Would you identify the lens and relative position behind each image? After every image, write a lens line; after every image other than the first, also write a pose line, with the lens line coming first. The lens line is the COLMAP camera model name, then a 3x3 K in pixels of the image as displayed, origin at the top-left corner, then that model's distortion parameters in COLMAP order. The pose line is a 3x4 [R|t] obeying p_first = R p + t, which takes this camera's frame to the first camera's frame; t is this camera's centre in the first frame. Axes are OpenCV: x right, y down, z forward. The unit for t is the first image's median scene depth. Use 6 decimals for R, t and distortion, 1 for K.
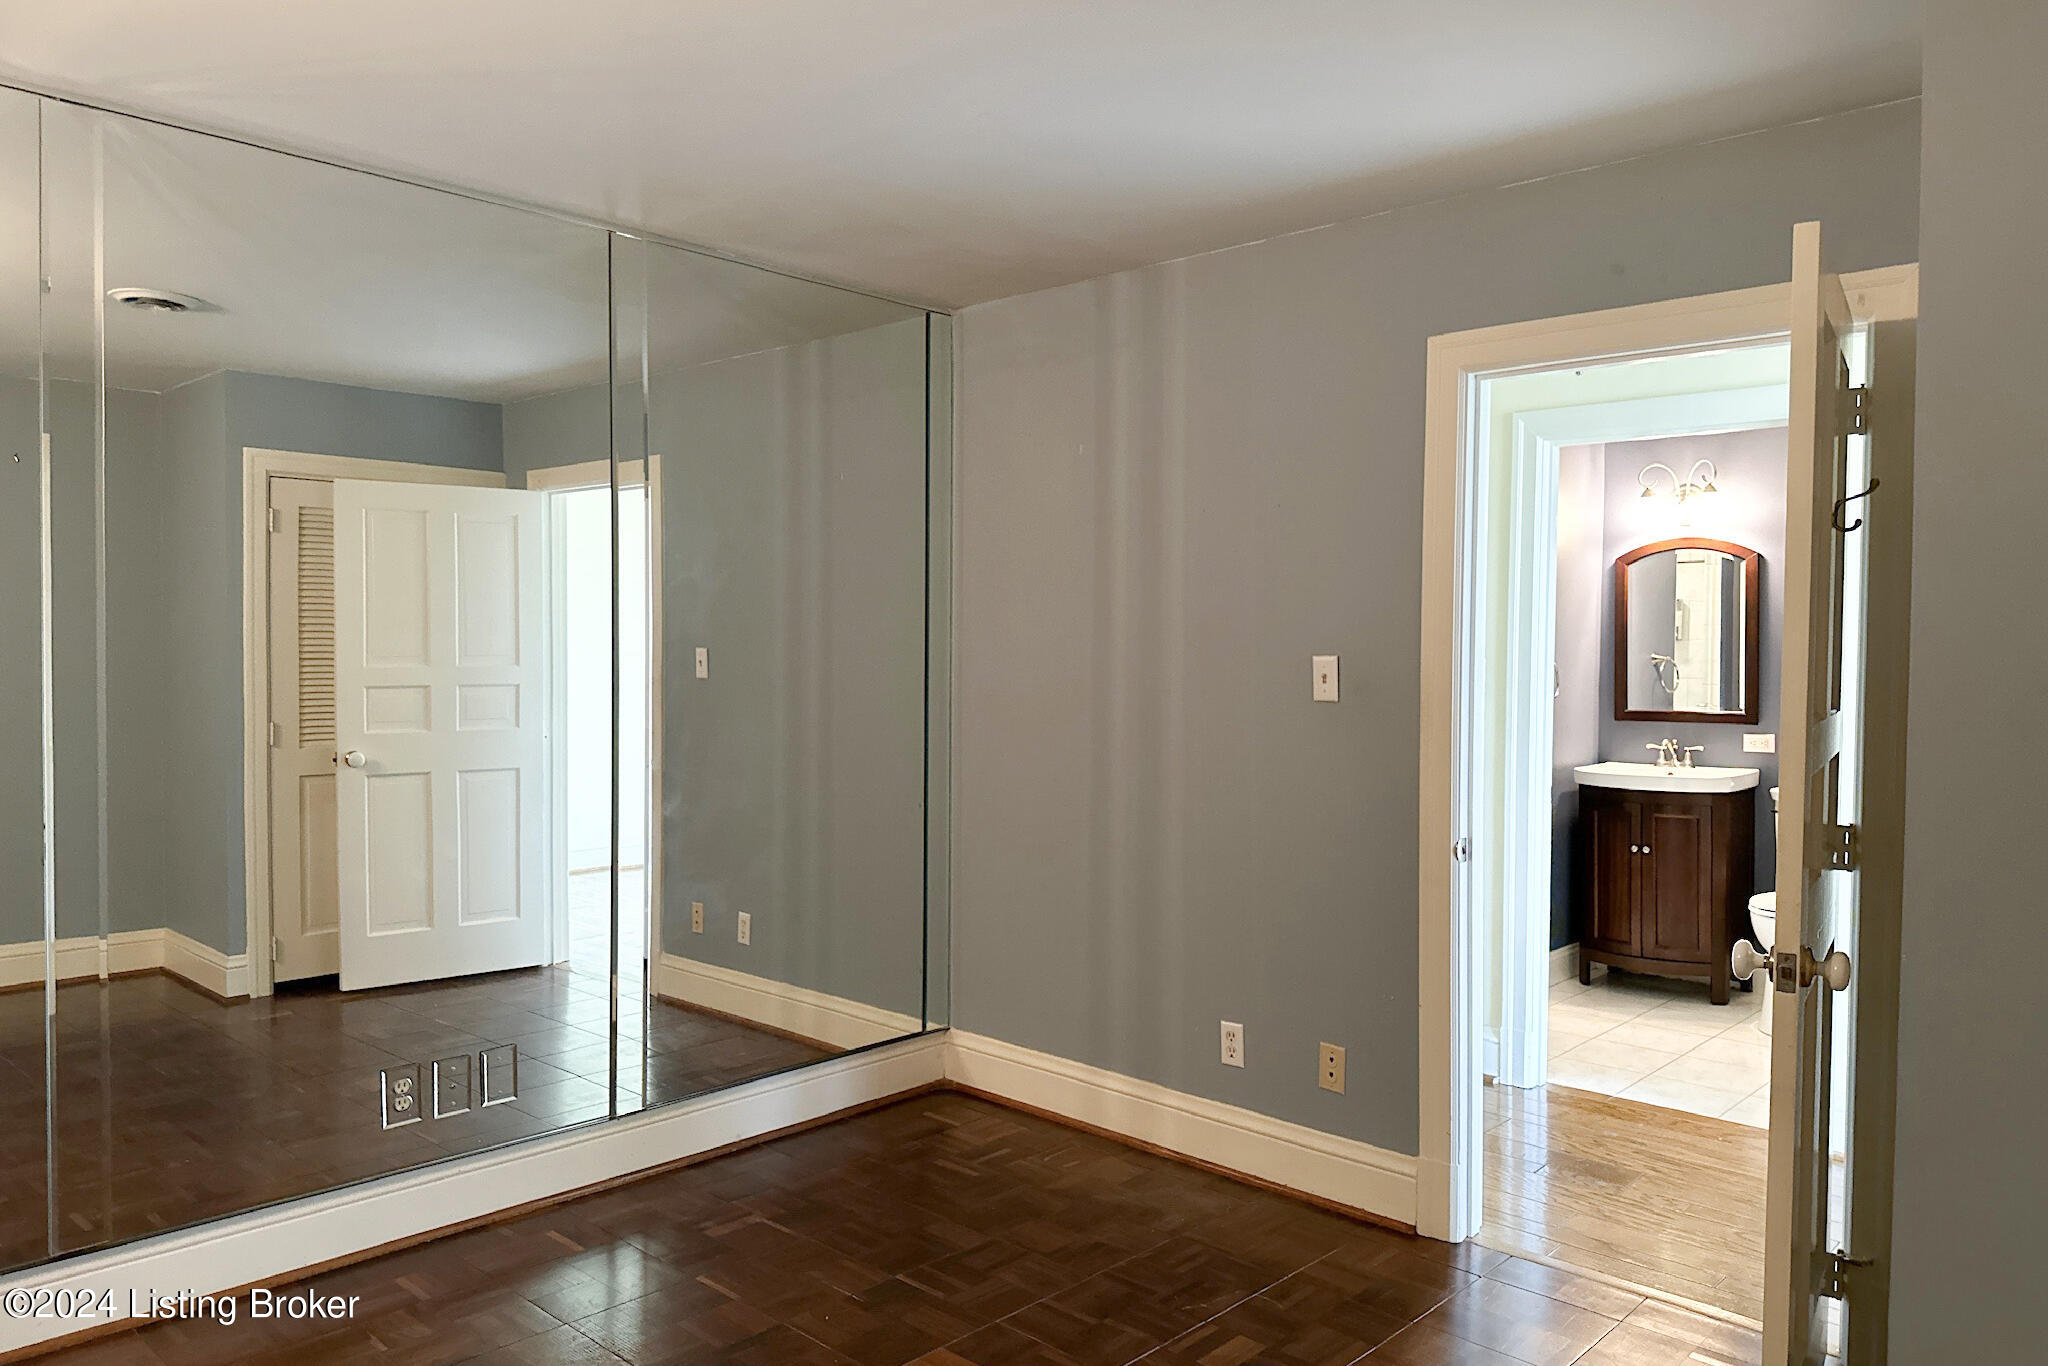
lens RADIAL K [[1457.0, 0, 1015.1], [0, 1457.0, 662.8], [0, 0, 1]] dist [0.133453, -0.181567]
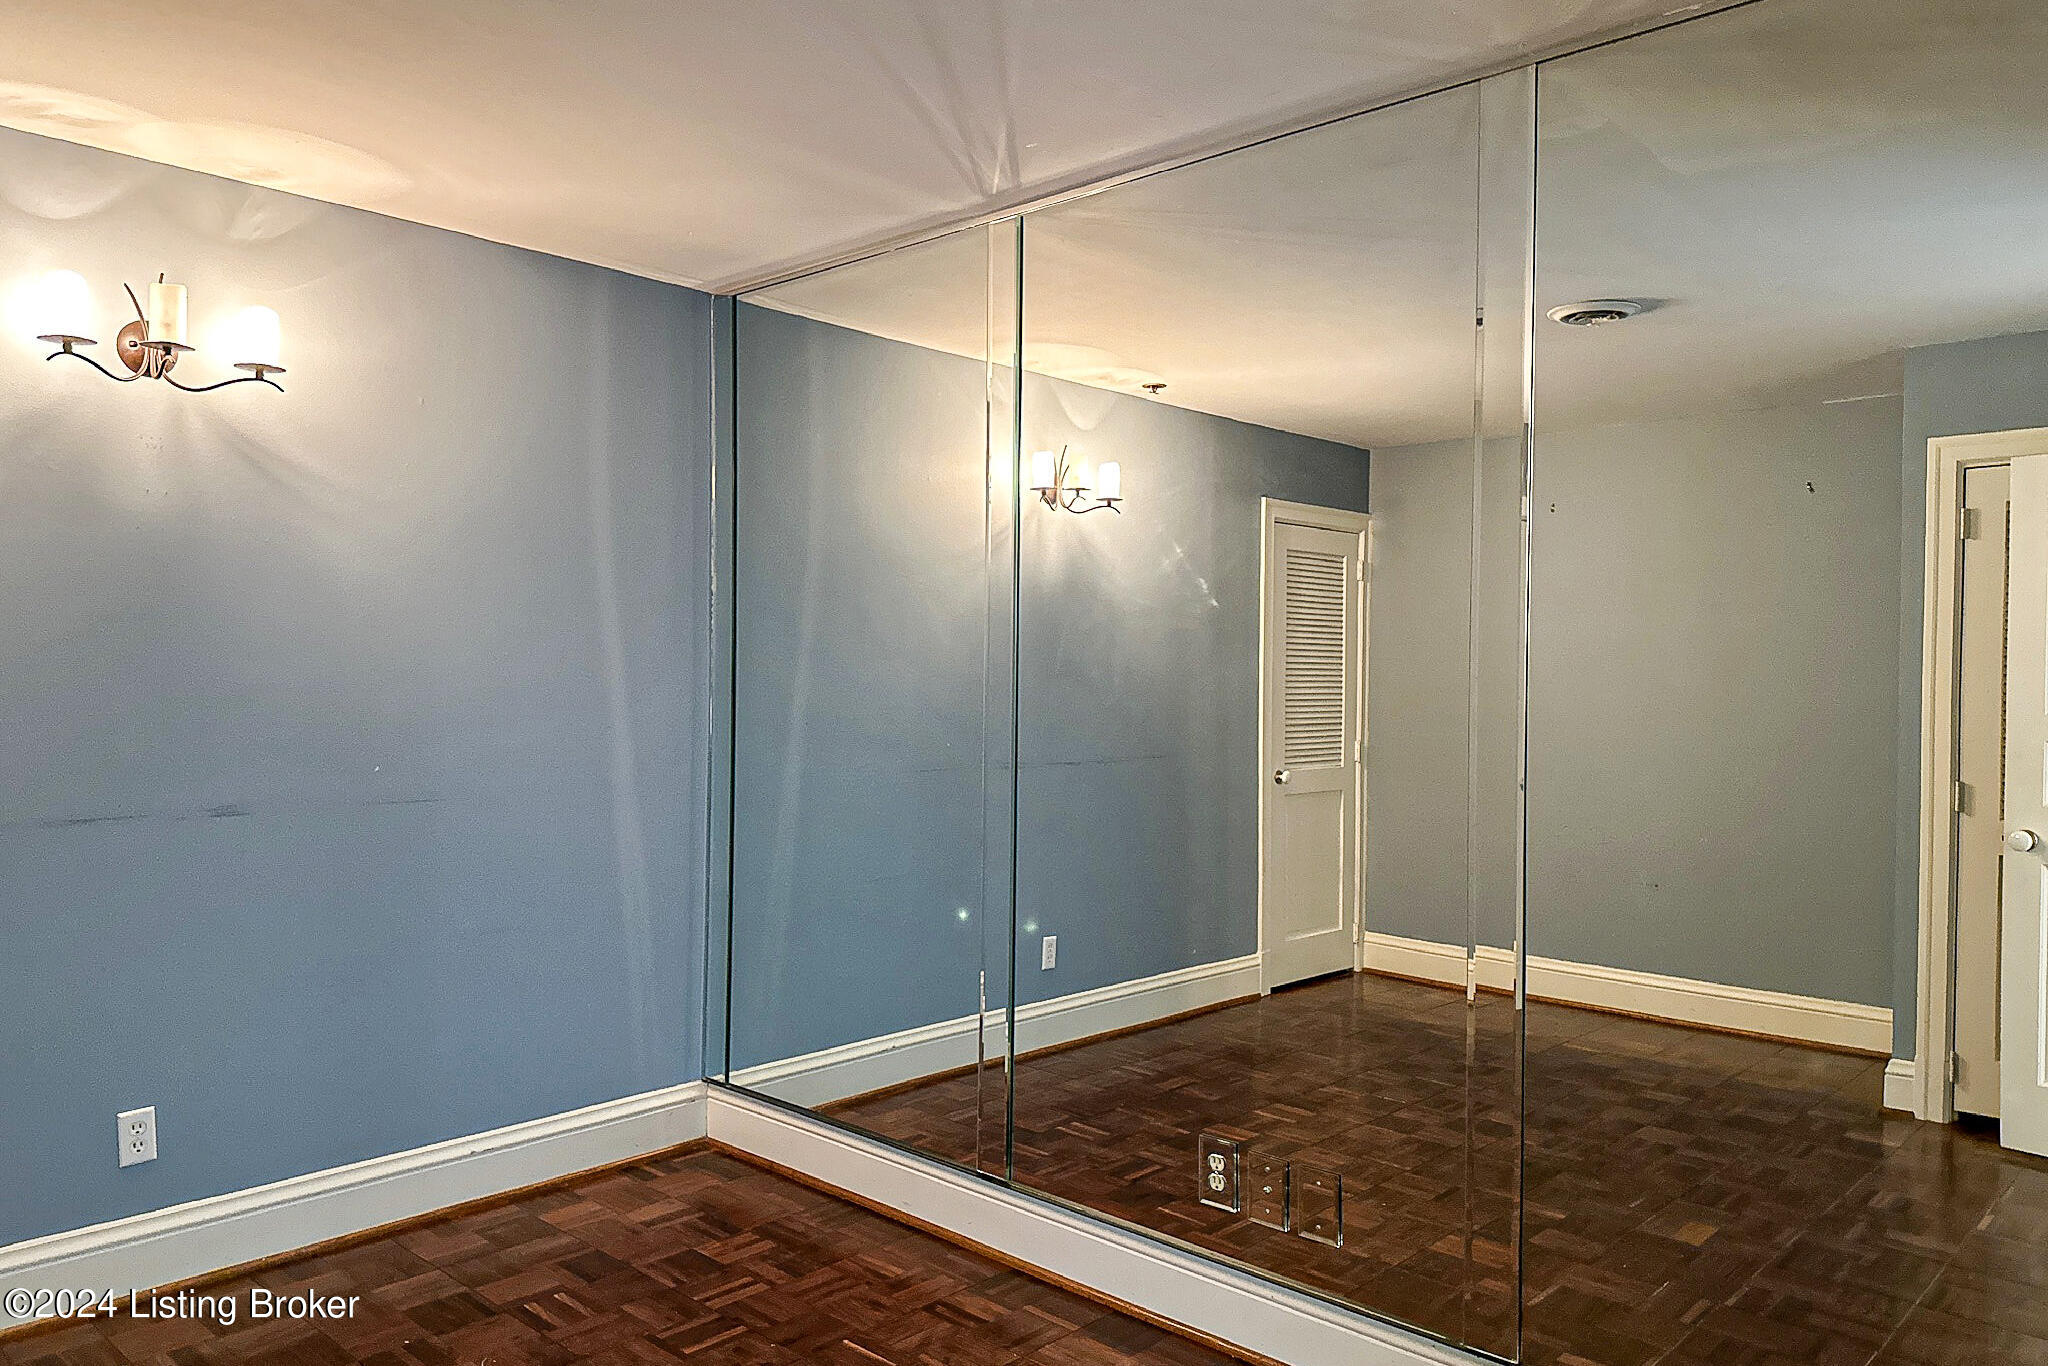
lens RADIAL K [[1446.6, 0, 1024.0], [0, 1446.6, 683.0], [0, 0, 1]] dist [0.004001, -0.003159]
pose [[0.015722, 0.001079, -0.999876, 0.264436], [-0.019371, 0.999812, 0.000774, -0.002179], [0.999689, 0.019356, 0.015740, 0.497317]]
